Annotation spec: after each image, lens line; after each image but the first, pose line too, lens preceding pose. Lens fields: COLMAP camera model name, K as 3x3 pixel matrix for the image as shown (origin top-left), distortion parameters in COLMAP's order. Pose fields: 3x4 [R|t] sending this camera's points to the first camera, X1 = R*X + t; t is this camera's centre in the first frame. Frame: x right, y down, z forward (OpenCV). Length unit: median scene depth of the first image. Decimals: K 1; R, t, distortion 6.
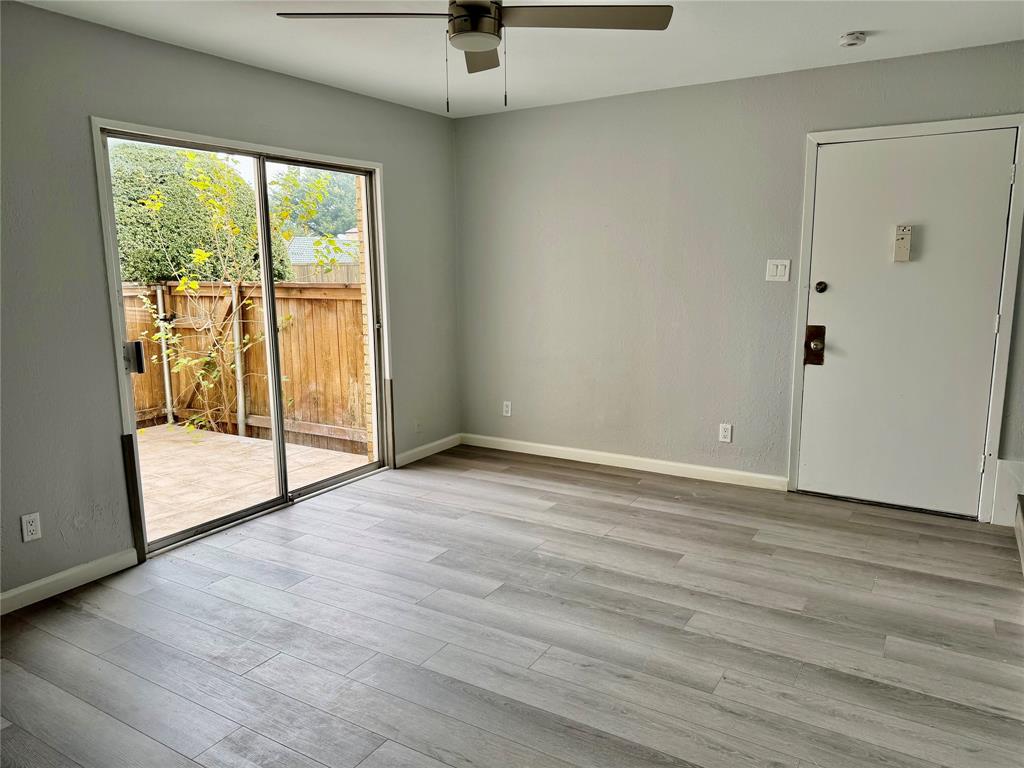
lens RADIAL K [[717.4, 0, 508.9], [0, 717.4, 387.2], [0, 0, 1]] dist [0.138318, -0.237716]
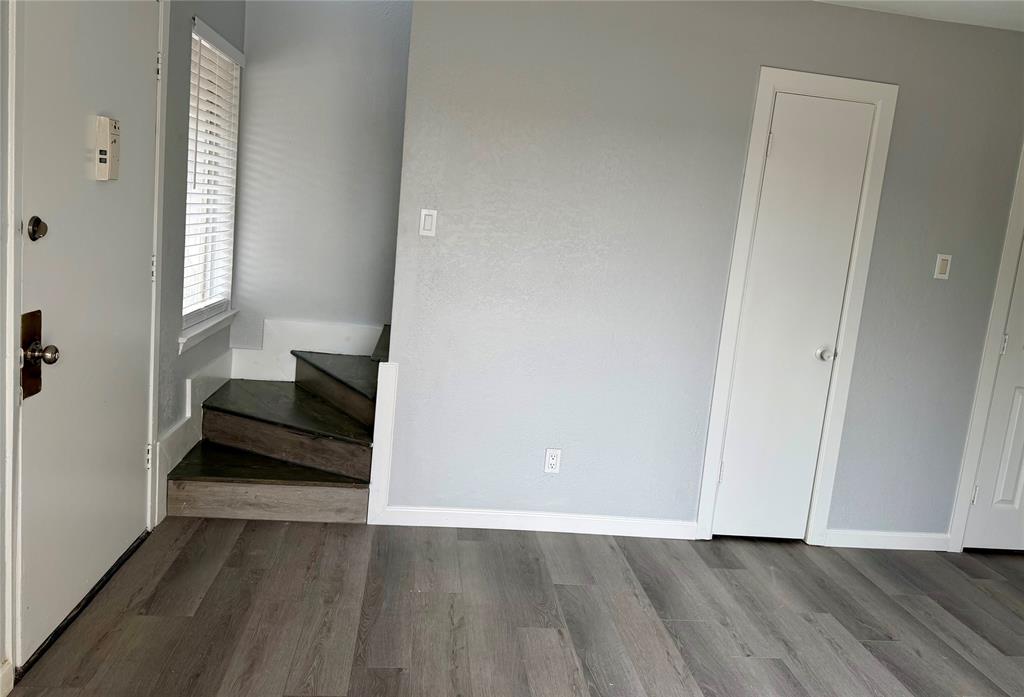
lens RADIAL K [[734.9, 0, 526.7], [0, 734.9, 313.4], [0, 0, 1]] dist [0.011385, -0.004393]
pose [[-0.626561, -0.160777, 0.762609, -0.128838], [0.035577, 0.971571, 0.234062, -0.187617], [-0.778560, 0.173785, -0.603028, 1.077997]]
